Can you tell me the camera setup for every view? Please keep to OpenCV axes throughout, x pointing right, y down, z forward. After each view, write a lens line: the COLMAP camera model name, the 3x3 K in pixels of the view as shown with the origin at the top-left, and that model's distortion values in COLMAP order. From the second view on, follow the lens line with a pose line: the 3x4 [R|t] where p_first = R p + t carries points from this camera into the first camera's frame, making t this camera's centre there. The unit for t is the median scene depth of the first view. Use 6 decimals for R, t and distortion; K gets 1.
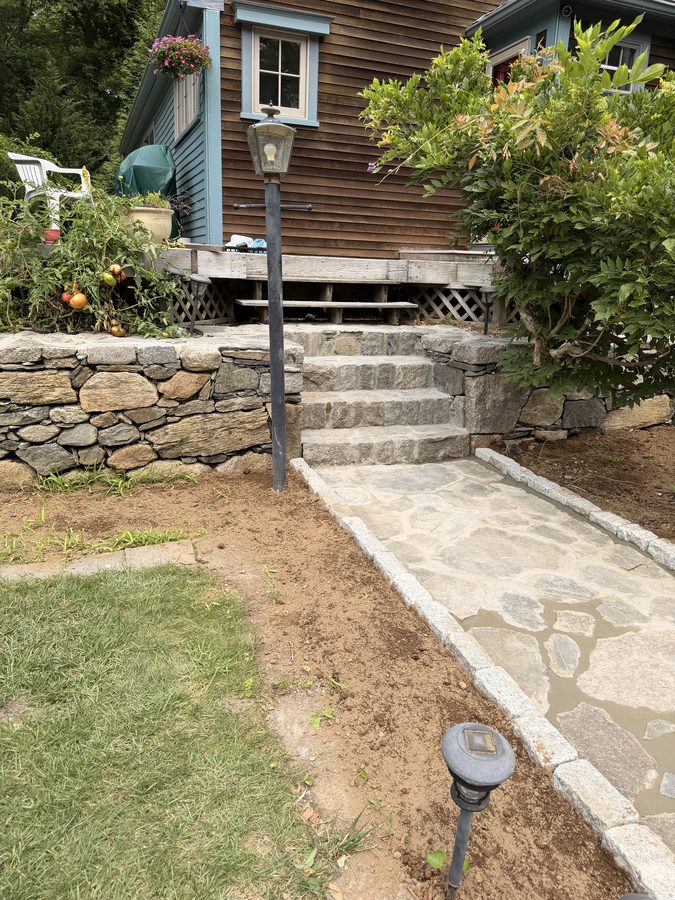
lens RADIAL K [[630.5, 0, 339.7], [0, 630.5, 443.0], [0, 0, 1]] dist [0.154103, -0.275544]
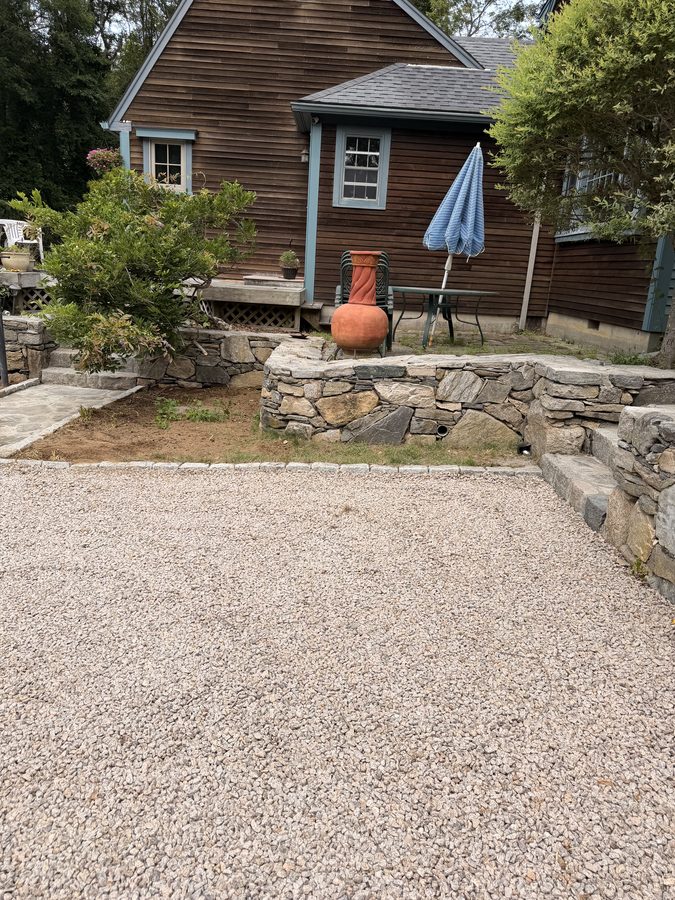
lens RADIAL K [[626.3, 0, 337.5], [0, 626.3, 450.0], [0, 0, 1]] dist [0.064418, -0.086573]
pose [[0.935038, 0.117088, -0.334656, 1.571140], [-0.119244, 0.992764, 0.014176, 0.111990], [0.333895, 0.026651, 0.942234, -0.581651]]
